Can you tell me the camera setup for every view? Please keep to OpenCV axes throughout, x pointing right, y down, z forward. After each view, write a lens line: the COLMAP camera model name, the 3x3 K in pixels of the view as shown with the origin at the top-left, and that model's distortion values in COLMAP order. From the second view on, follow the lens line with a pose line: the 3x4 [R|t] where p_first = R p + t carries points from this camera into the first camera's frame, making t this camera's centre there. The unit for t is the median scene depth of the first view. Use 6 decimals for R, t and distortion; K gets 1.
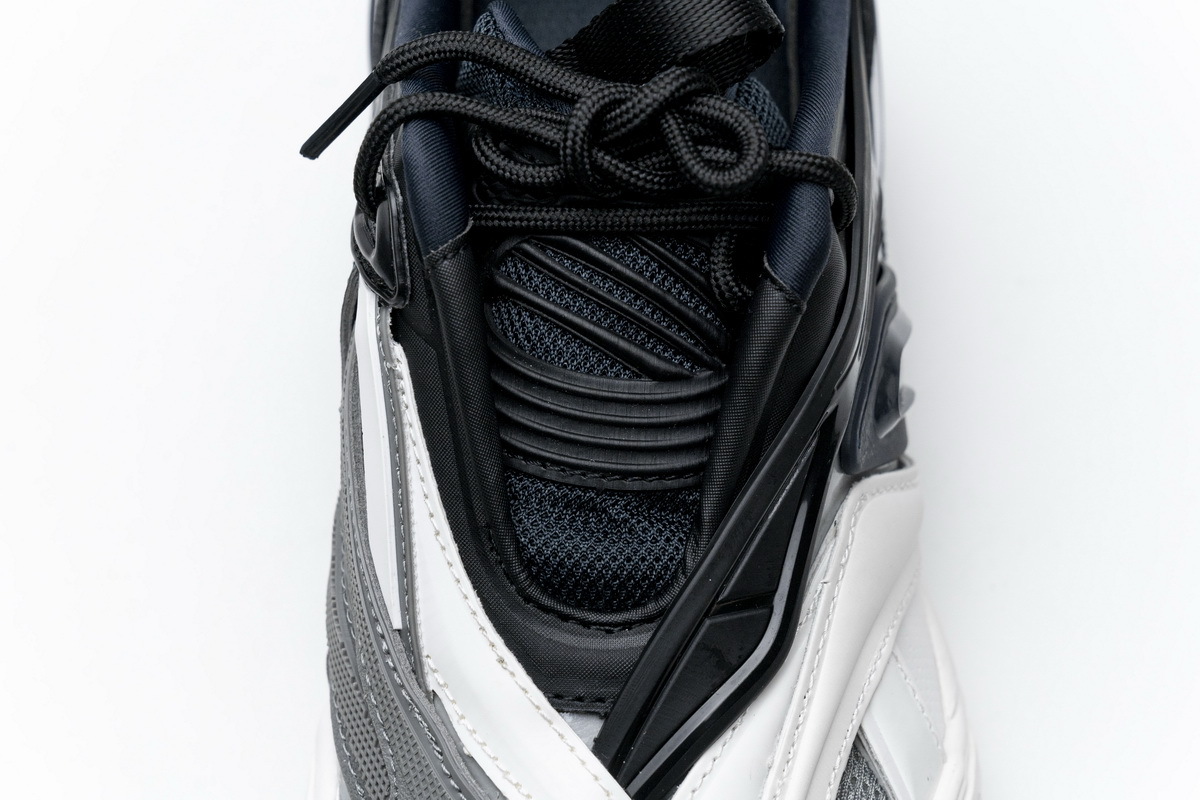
lens RADIAL K [[2415.6, 0, 599.0], [0, 2415.6, 404.2], [0, 0, 1]] dist [0.018049, 0.000000]
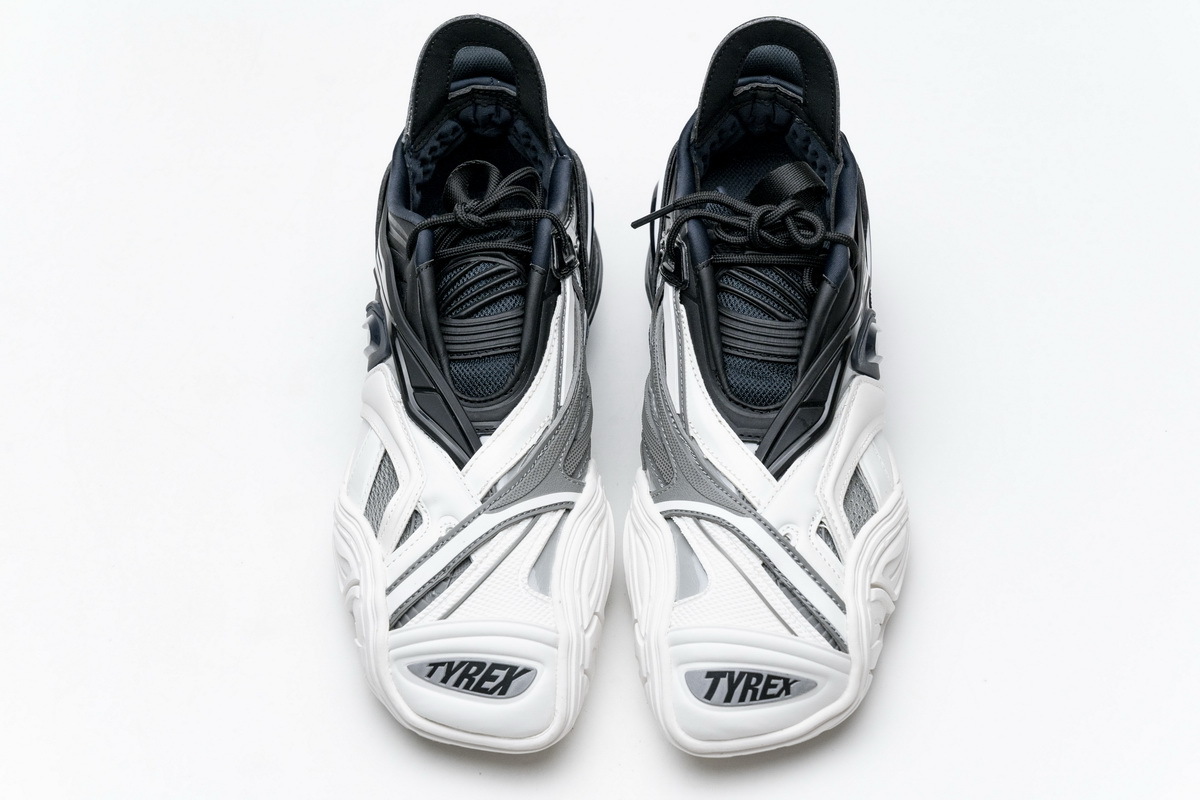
lens RADIAL K [[2415.6, 0, 529.8], [0, 2415.6, 434.4], [0, 0, 1]] dist [0.018049, 0.000000]
pose [[0.998971, 0.027940, -0.035730, -0.150376], [-0.034211, 0.981364, -0.189089, 0.612971], [0.029781, 0.190116, 0.981310, -1.541954]]
